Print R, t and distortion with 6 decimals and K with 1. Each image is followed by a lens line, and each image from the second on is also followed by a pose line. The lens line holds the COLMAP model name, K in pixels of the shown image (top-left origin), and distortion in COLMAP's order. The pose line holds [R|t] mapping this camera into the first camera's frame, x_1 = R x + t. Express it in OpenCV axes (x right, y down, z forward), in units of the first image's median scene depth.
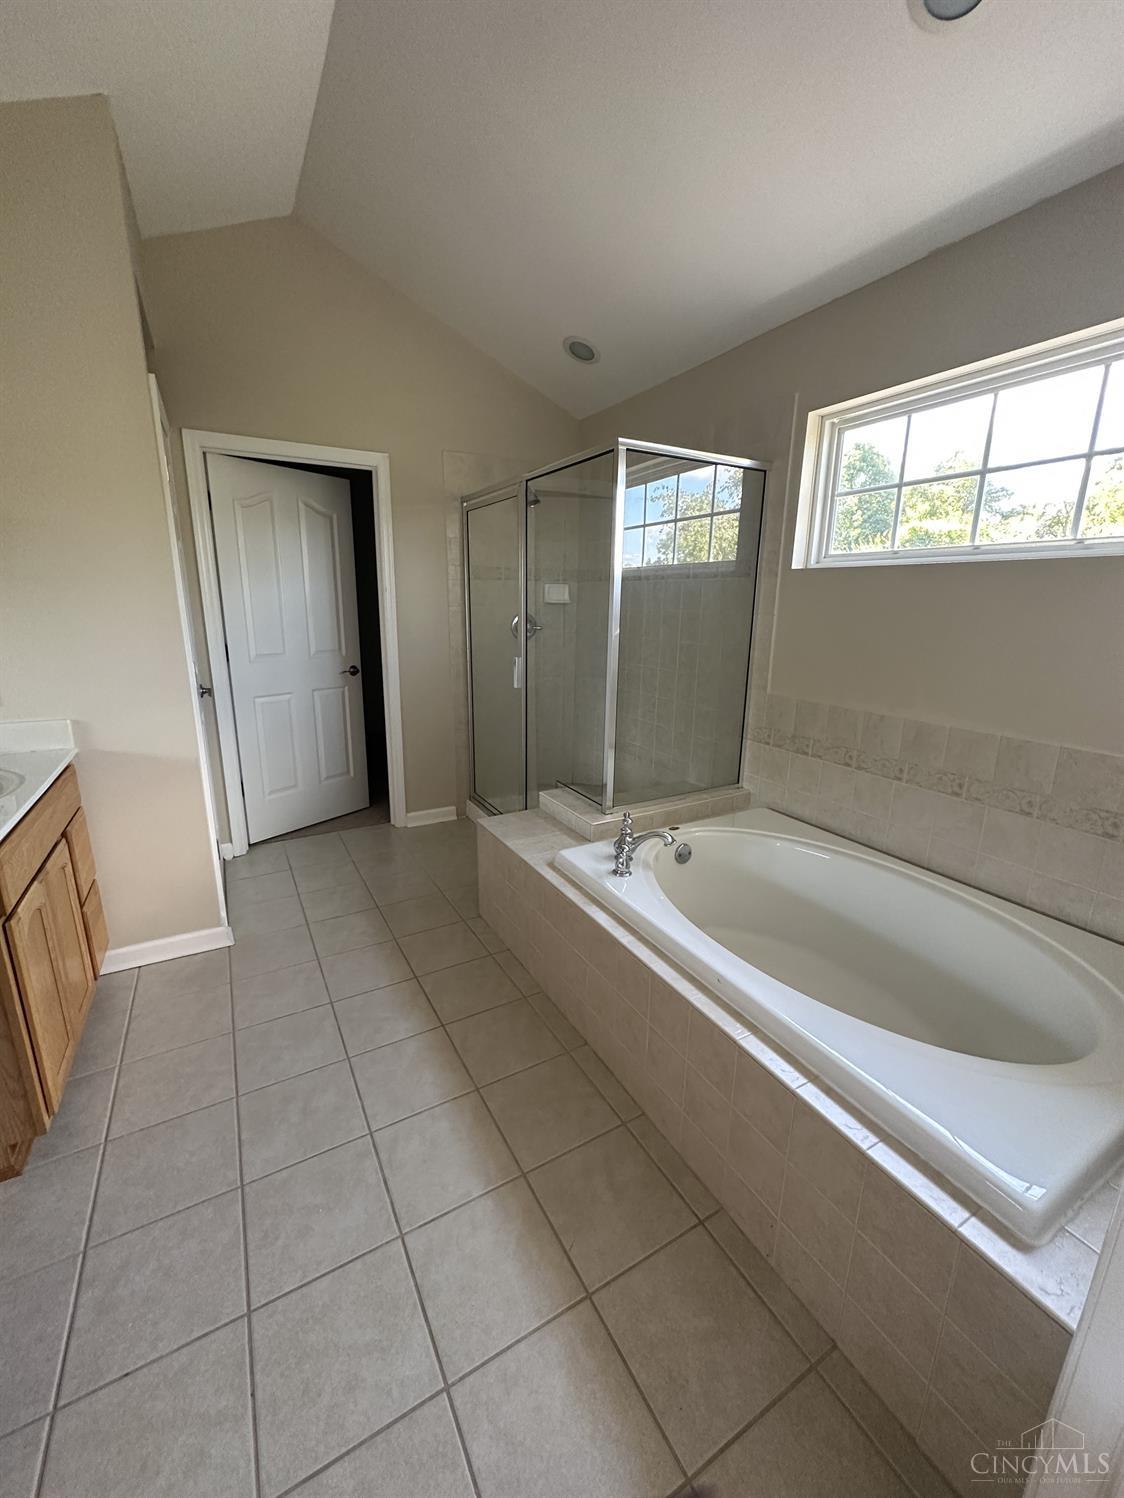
lens RADIAL K [[600.8, 0, 560.7], [0, 600.8, 747.5], [0, 0, 1]] dist [-0.000912, 0.000293]
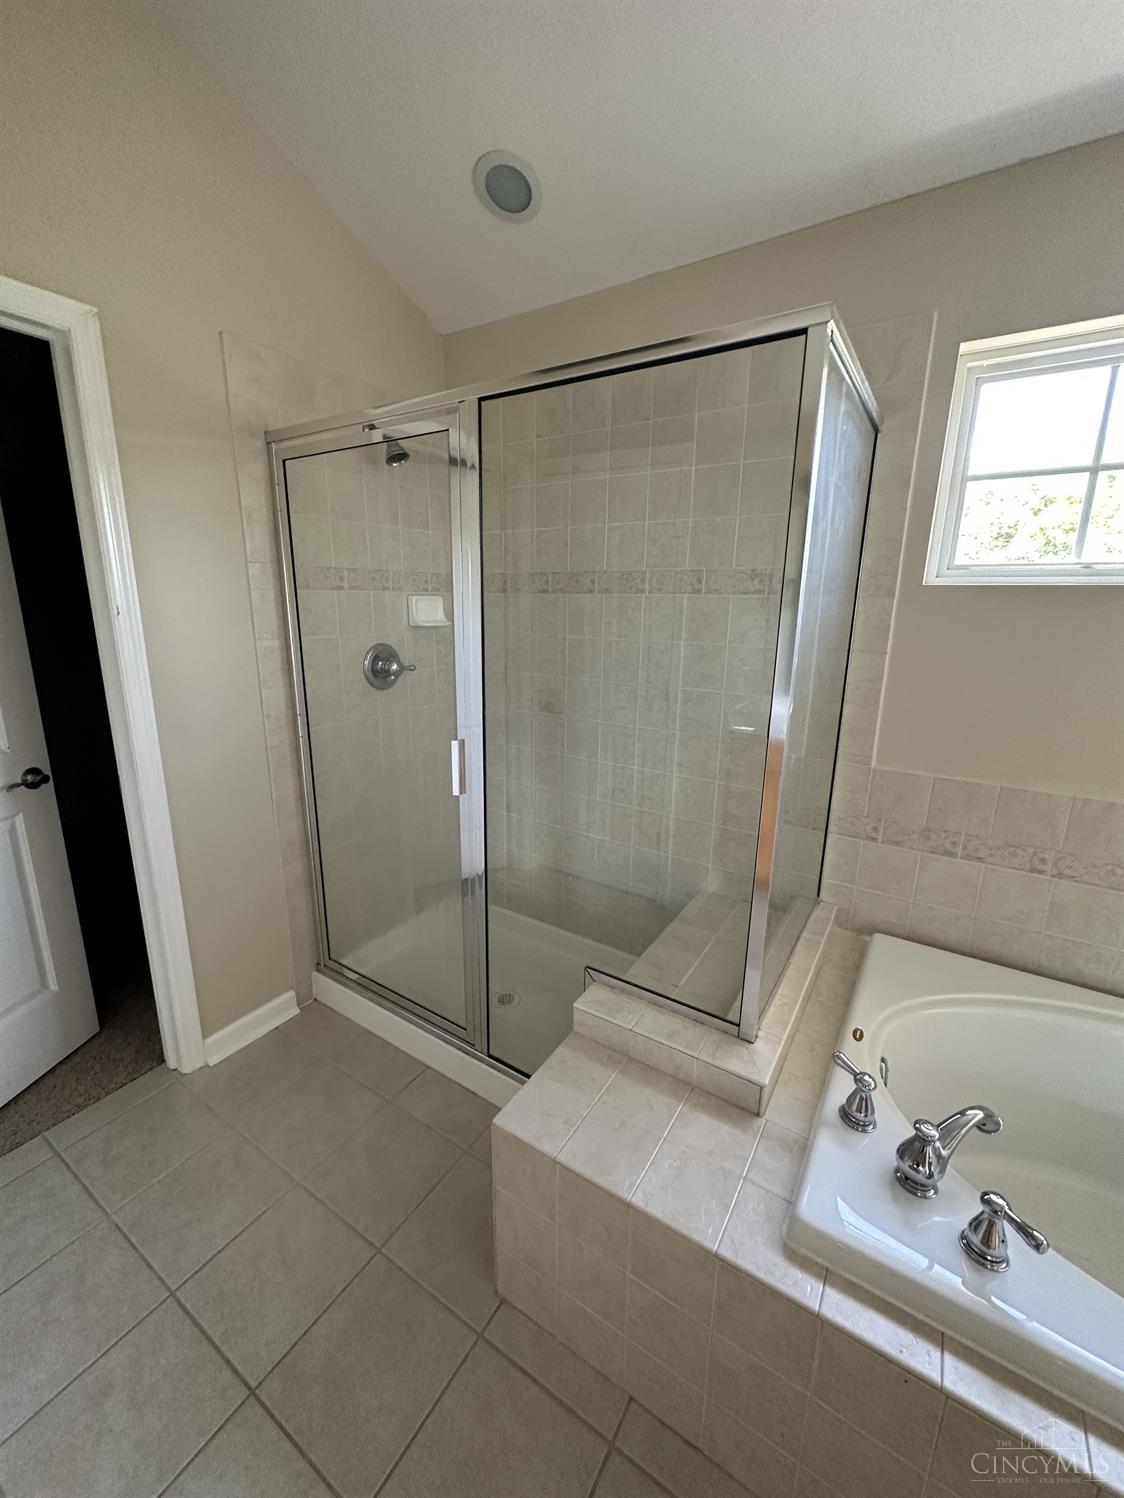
lens RADIAL K [[599.1, 0, 561.9], [0, 599.1, 747.0], [0, 0, 1]] dist [-0.001770, -0.000174]
pose [[0.884101, -0.112217, 0.453621, -0.269554], [0.111456, 0.993360, 0.028512, -0.172596], [-0.453809, 0.025351, 0.890738, 0.562307]]
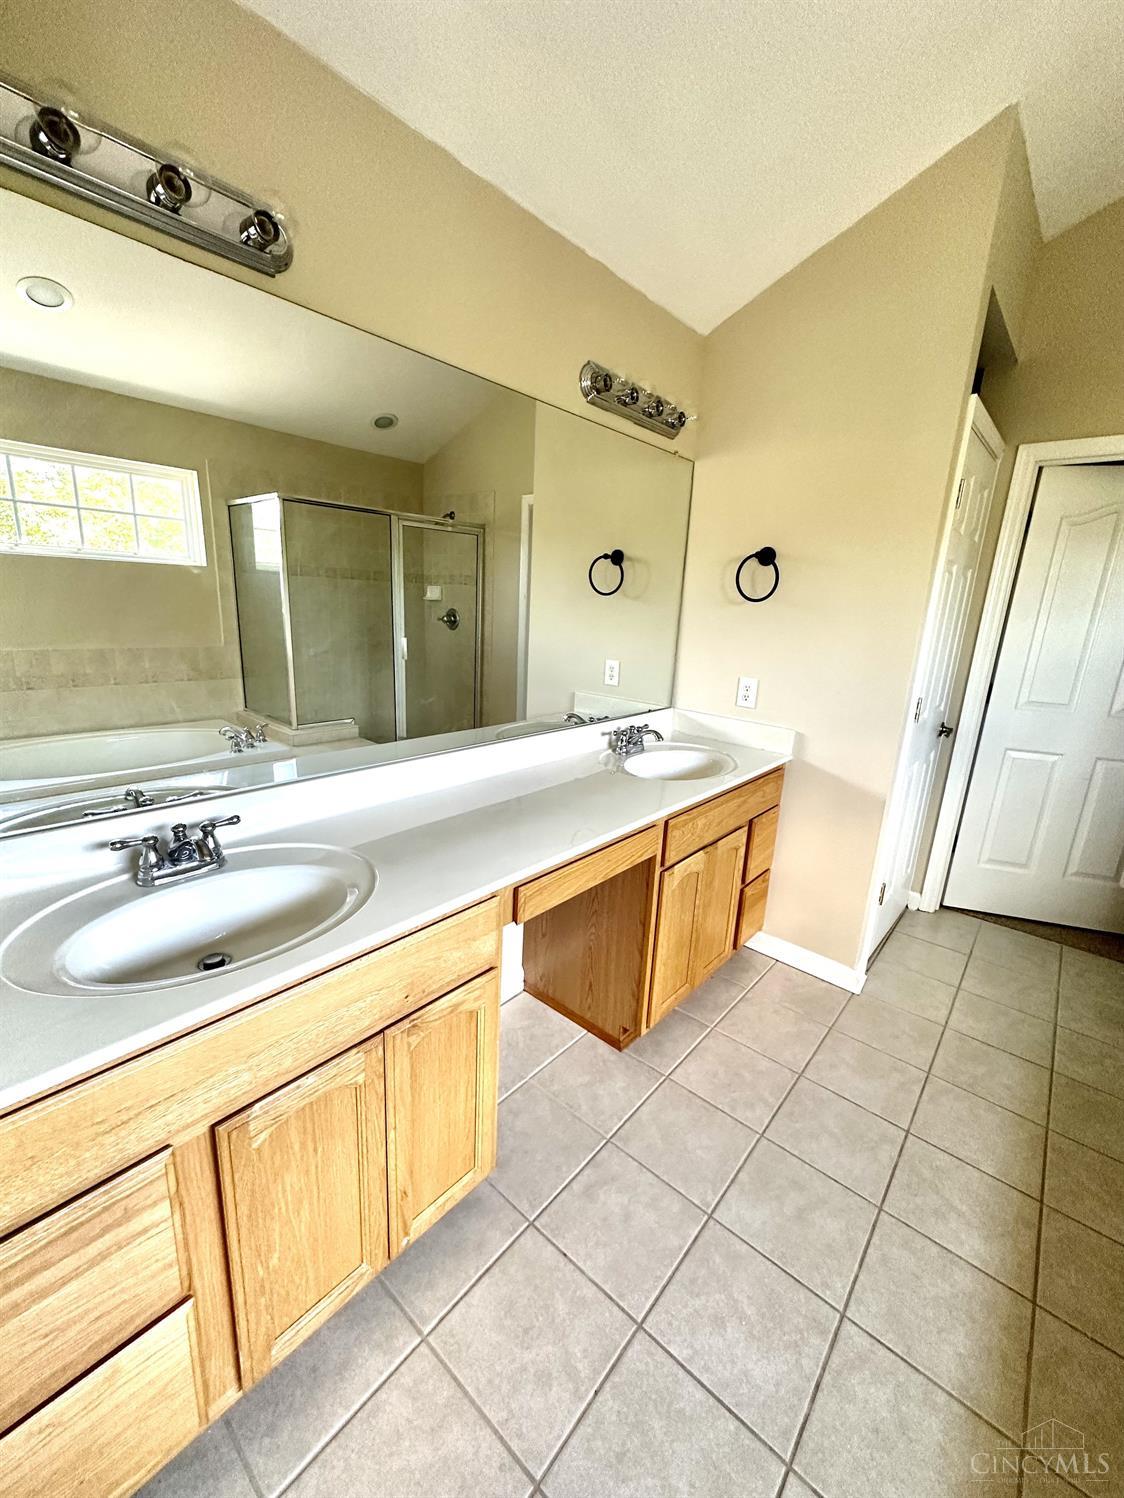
lens RADIAL K [[599.1, 0, 561.9], [0, 599.1, 747.0], [0, 0, 1]] dist [-0.001770, -0.000174]
pose [[0.336823, 0.230676, -0.912874, 0.062118], [-0.269386, 0.952607, 0.141321, -0.046157], [0.902209, 0.198315, 0.383001, 0.137920]]
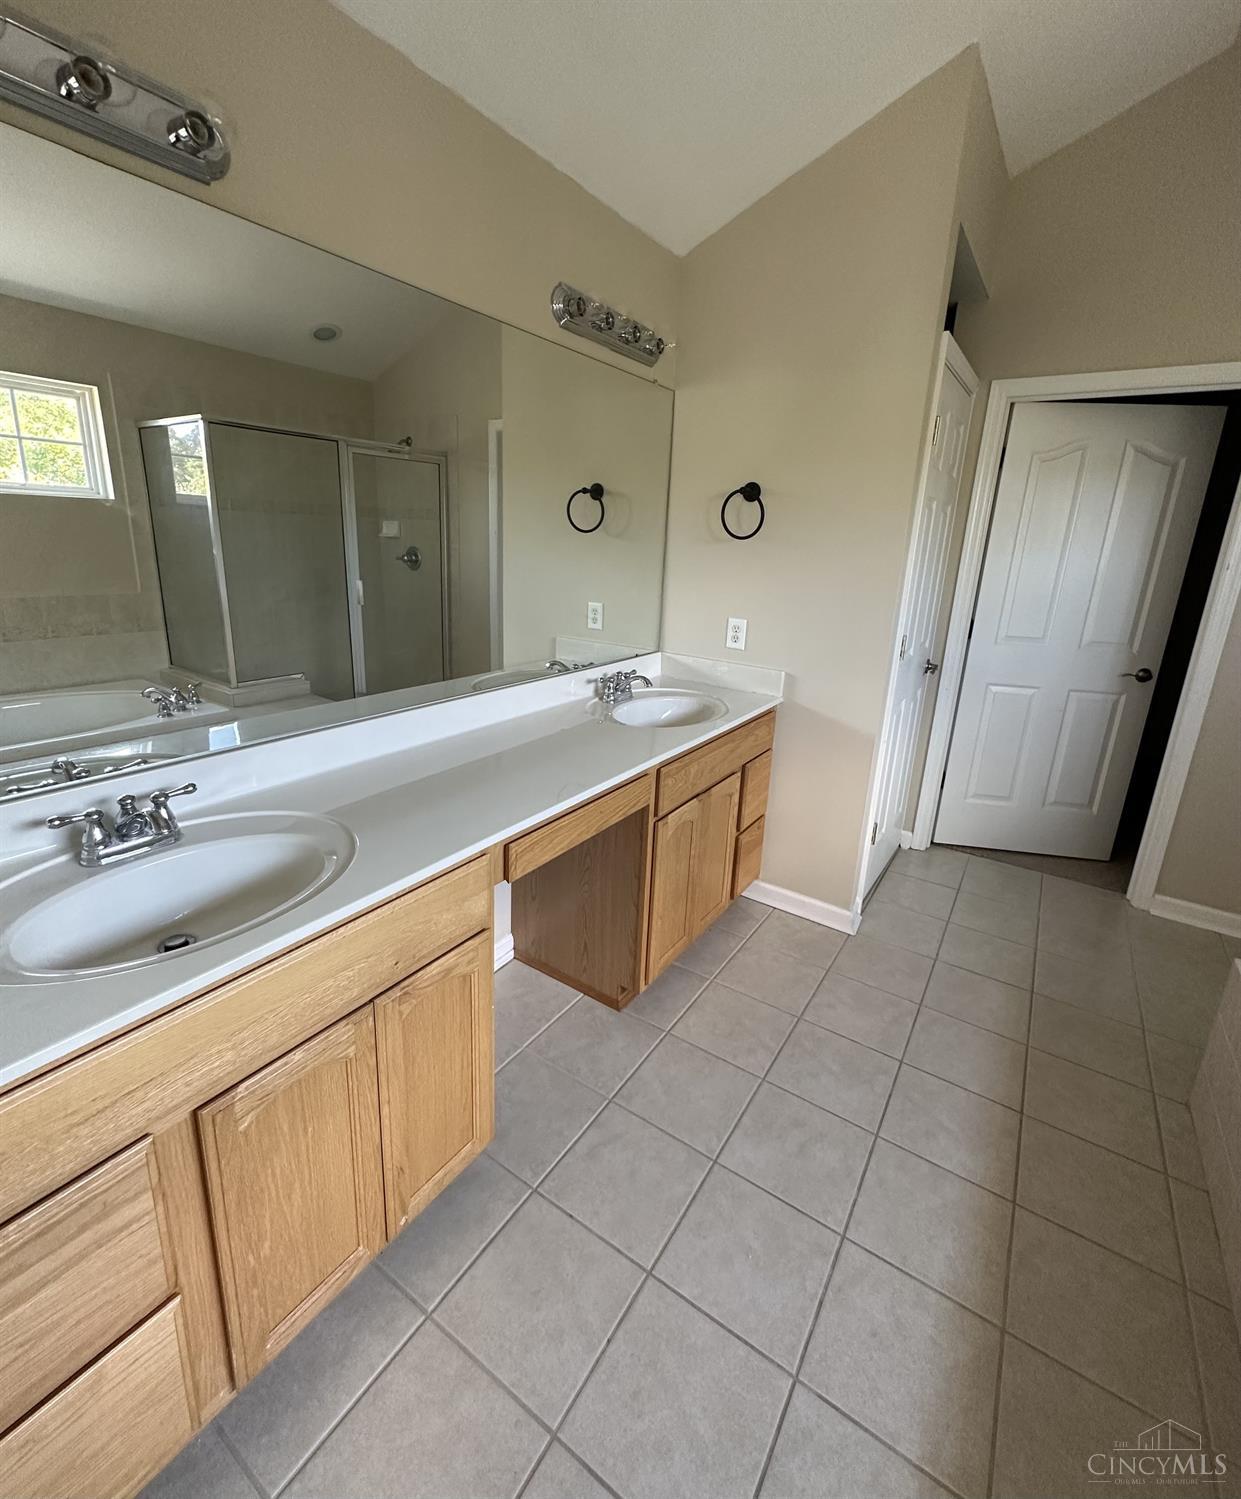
lens RADIAL K [[660.4, 0, 619.0], [0, 660.4, 710.4], [0, 0, 1]] dist [-0.004269, -0.000369]
pose [[0.450309, 0.234790, -0.861449, 0.088737], [-0.251241, 0.959143, 0.130084, -0.047290], [0.856796, 0.157853, 0.490900, 0.120030]]
